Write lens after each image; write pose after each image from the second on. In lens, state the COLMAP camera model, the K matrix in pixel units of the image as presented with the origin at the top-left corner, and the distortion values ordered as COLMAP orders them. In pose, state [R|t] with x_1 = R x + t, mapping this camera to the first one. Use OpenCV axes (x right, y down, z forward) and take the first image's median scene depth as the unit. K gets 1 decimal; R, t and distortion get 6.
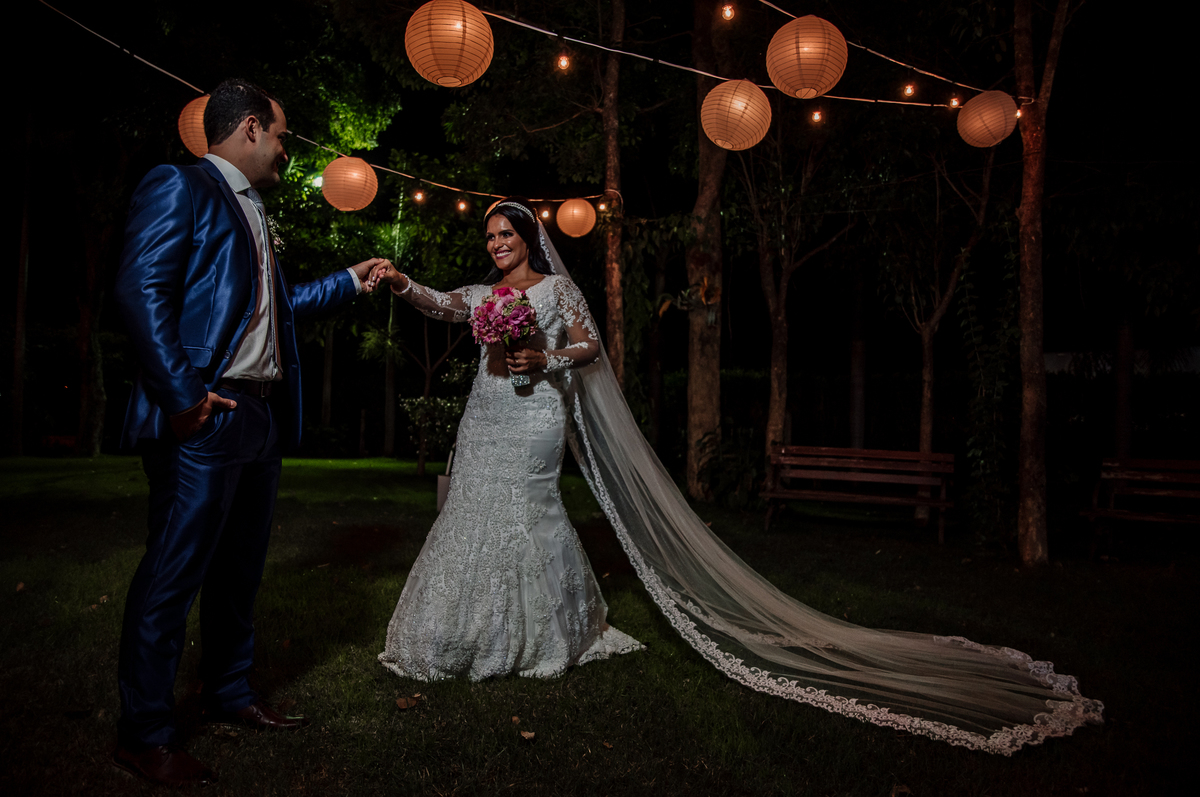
lens RADIAL K [[819.4, 0, 597.0], [0, 819.4, 402.7], [0, 0, 1]] dist [-0.110336, 0.077826]
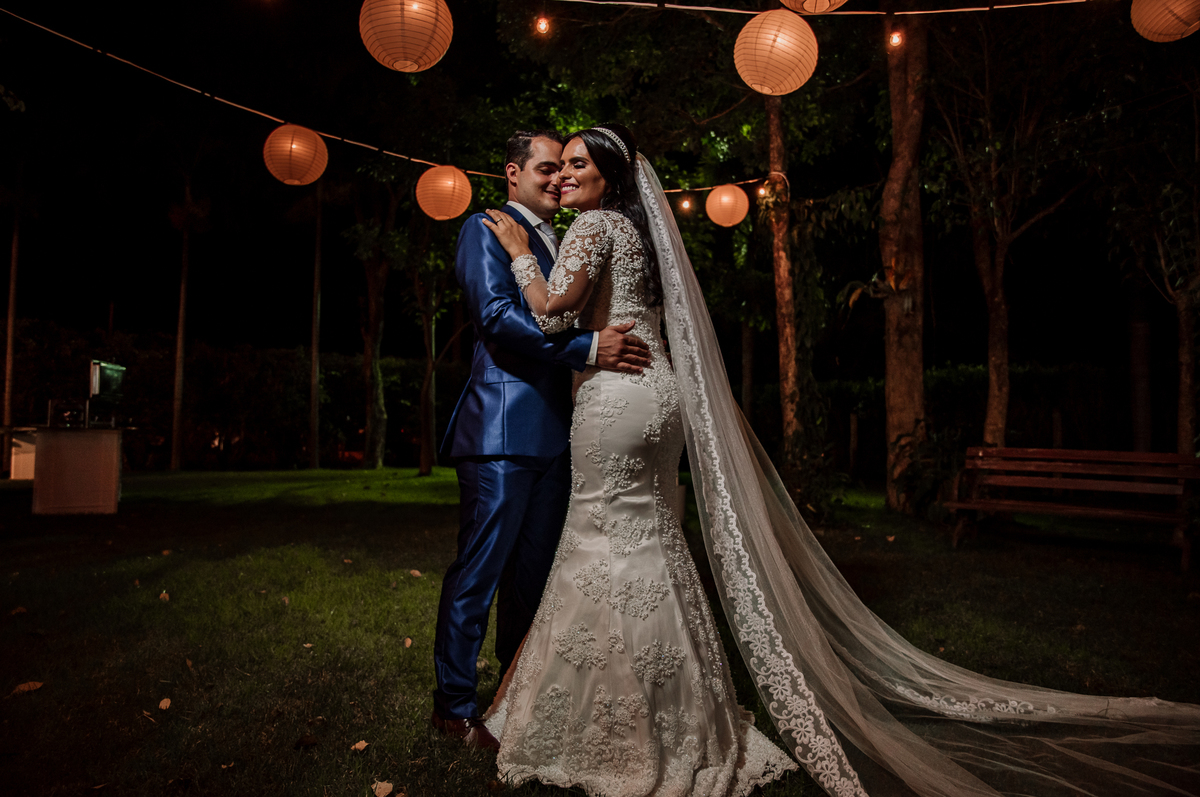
lens RADIAL K [[819.4, 0, 597.0], [0, 819.4, 402.7], [0, 0, 1]] dist [-0.110336, 0.077826]
pose [[0.935463, -0.031973, -0.351975, 0.141868], [0.026595, 0.999444, -0.020105, 0.011850], [0.352422, 0.009446, 0.935794, 0.074436]]
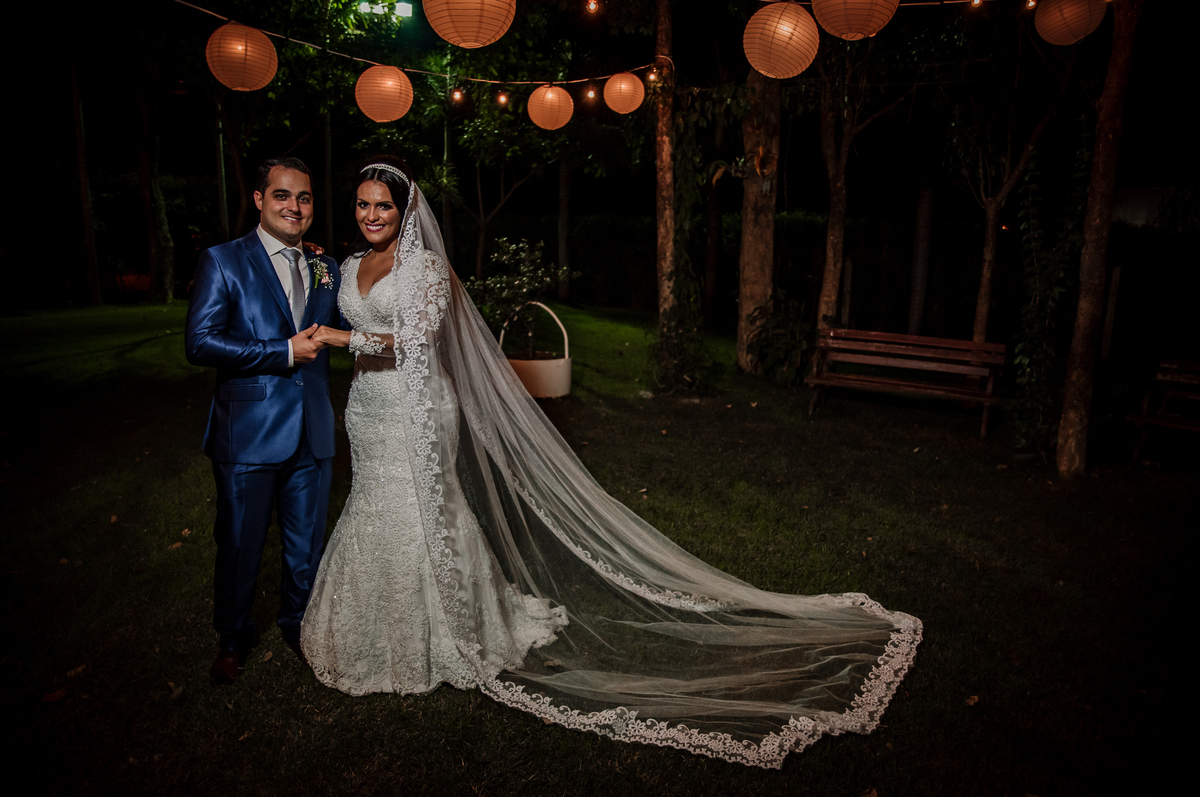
lens RADIAL K [[819.4, 0, 597.0], [0, 819.4, 402.7], [0, 0, 1]] dist [-0.110336, 0.077826]
pose [[0.997025, 0.011510, -0.076215, 0.017706], [0.005936, 0.974387, 0.224801, -0.078574], [0.076850, -0.224585, 0.971419, -0.005251]]
